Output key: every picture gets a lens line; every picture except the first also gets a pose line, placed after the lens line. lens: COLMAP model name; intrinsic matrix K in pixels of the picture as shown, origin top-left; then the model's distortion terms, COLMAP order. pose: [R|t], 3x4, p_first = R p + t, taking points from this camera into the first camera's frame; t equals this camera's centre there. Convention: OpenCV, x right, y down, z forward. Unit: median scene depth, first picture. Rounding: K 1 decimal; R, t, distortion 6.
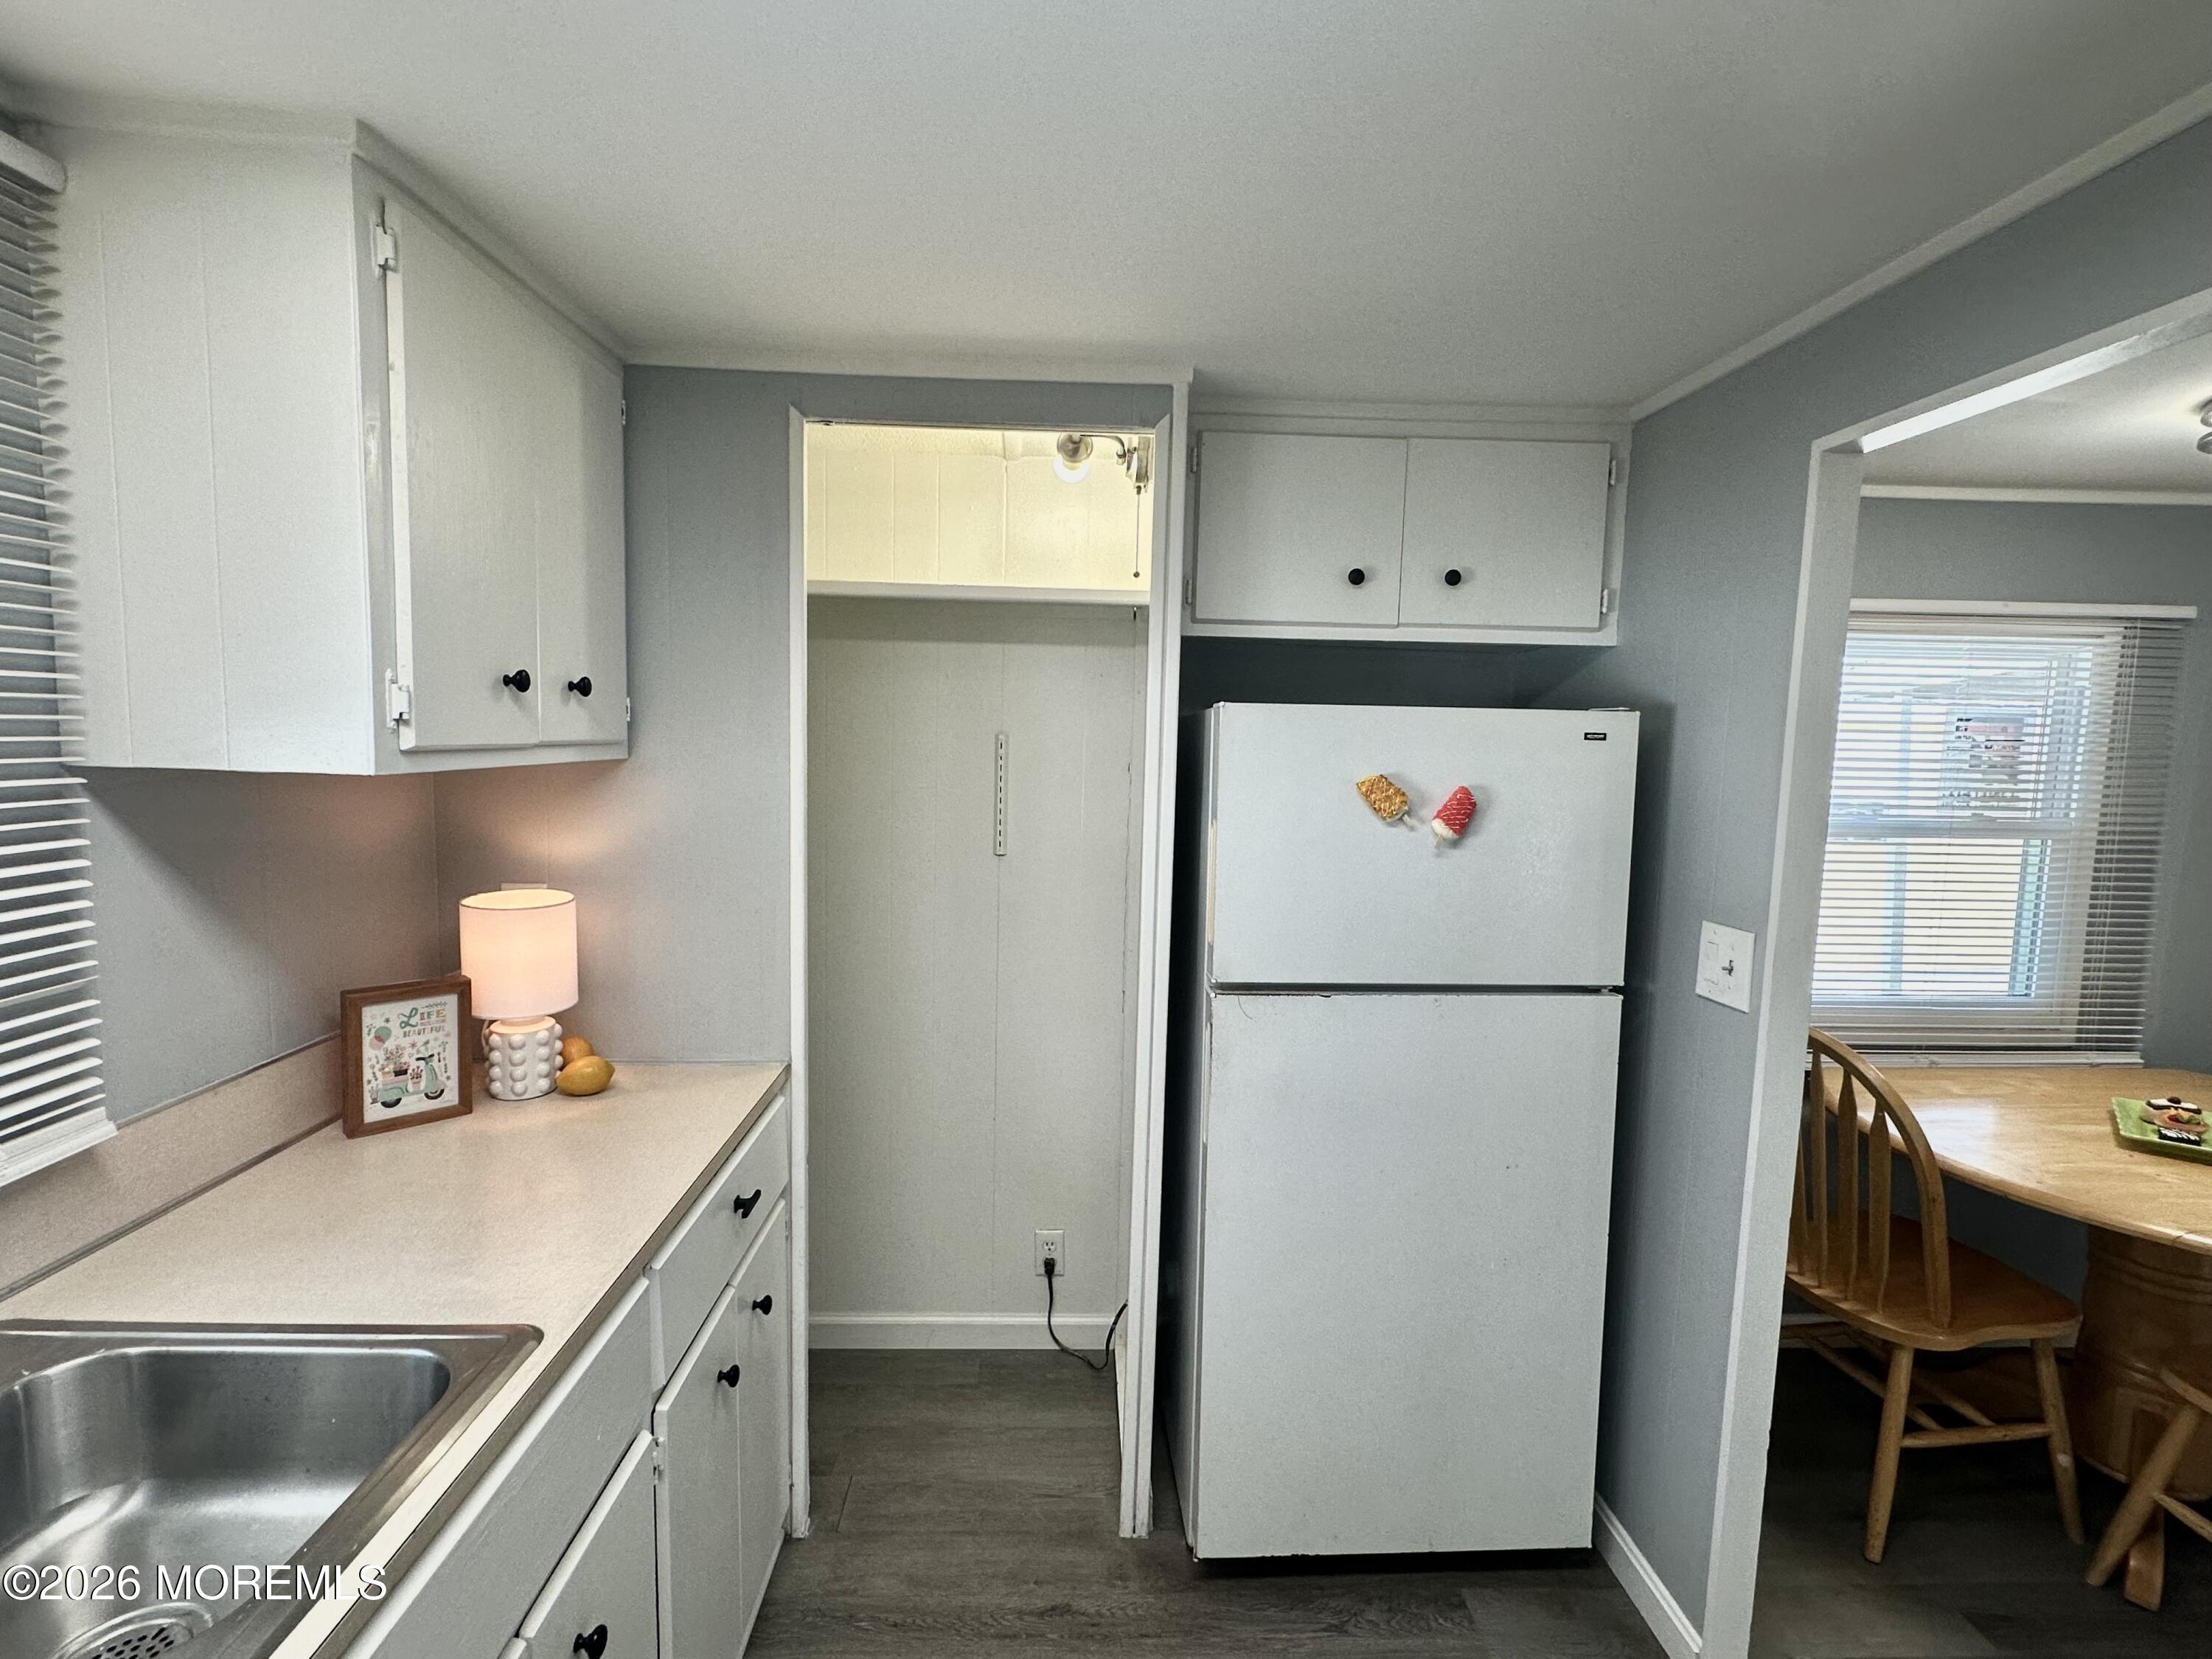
lens RADIAL K [[1043.1, 0, 1105.8], [0, 1043.1, 836.1], [0, 0, 1]] dist [-0.001134, 0.002896]
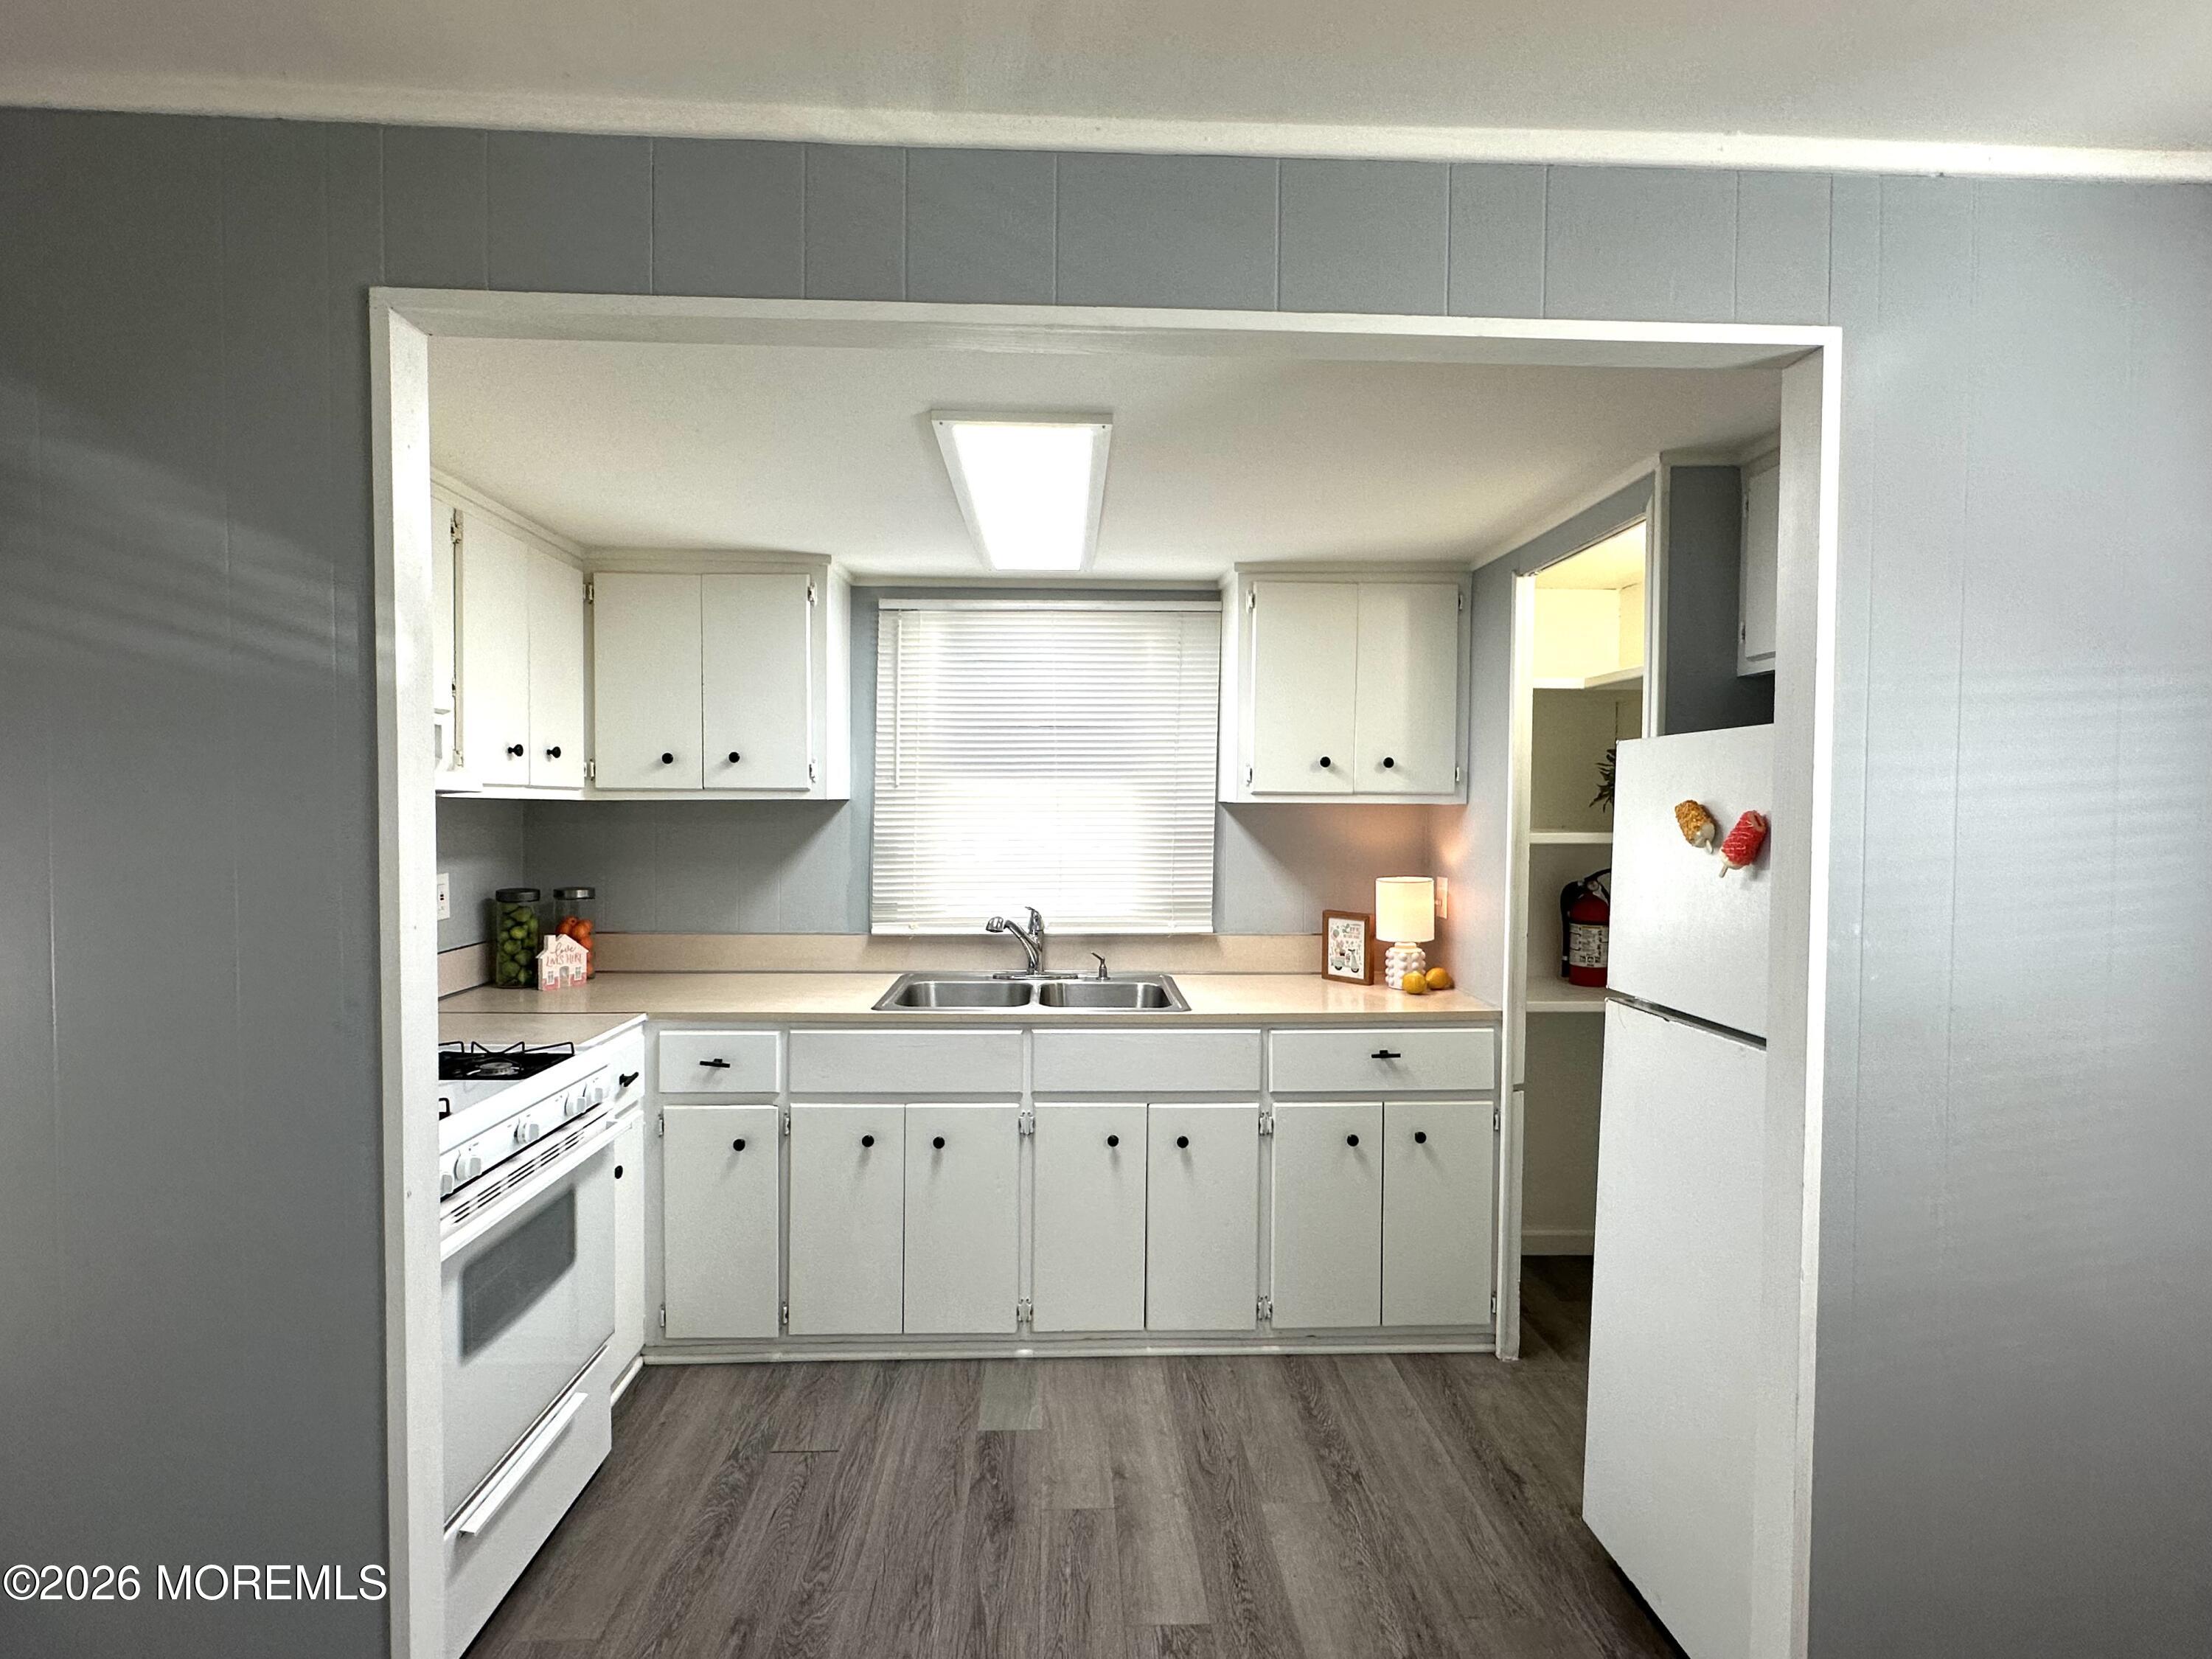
lens RADIAL K [[1043.1, 0, 1094.4], [0, 1043.1, 834.3], [0, 0, 1]] dist [-0.001134, 0.002896]
pose [[-0.007357, 0.000147, -0.999973, 1.377687], [-0.108275, 0.994121, 0.000943, 0.039932], [0.994094, 0.108279, -0.007298, 0.492507]]
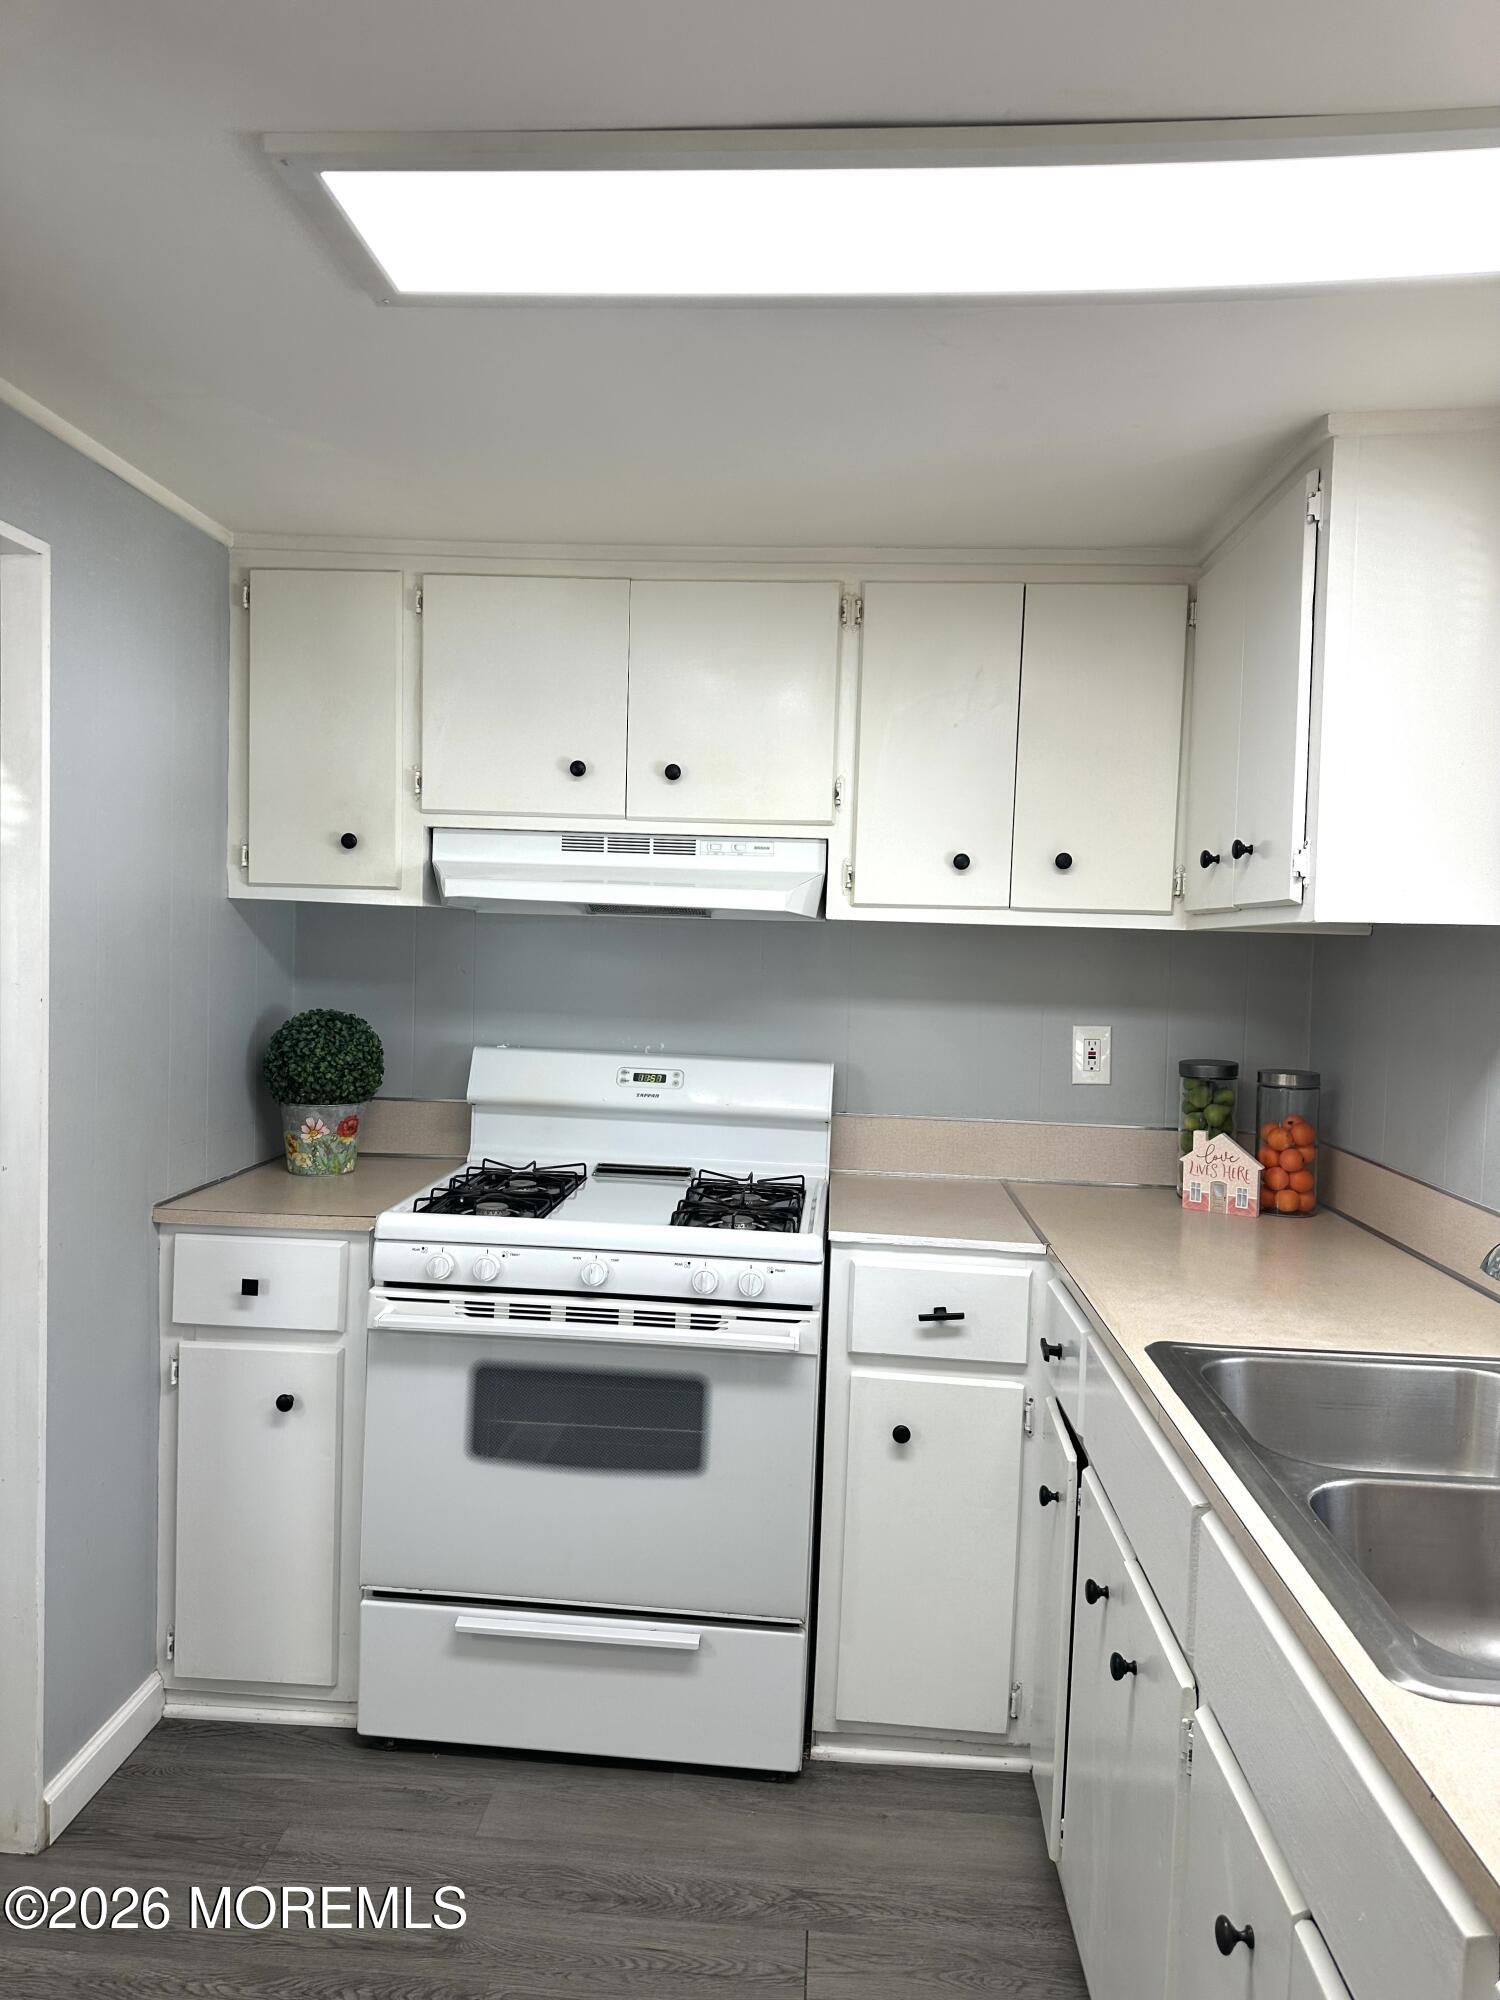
lens RADIAL K [[1392.4, 0, 739.1], [0, 1392.4, 1002.1], [0, 0, 1]] dist [0.060743, -0.062193]
pose [[-0.992103, -0.060569, 0.109835, -0.109771], [-0.043786, 0.987830, 0.149244, -0.059849], [-0.117538, 0.143256, -0.982681, 1.259927]]
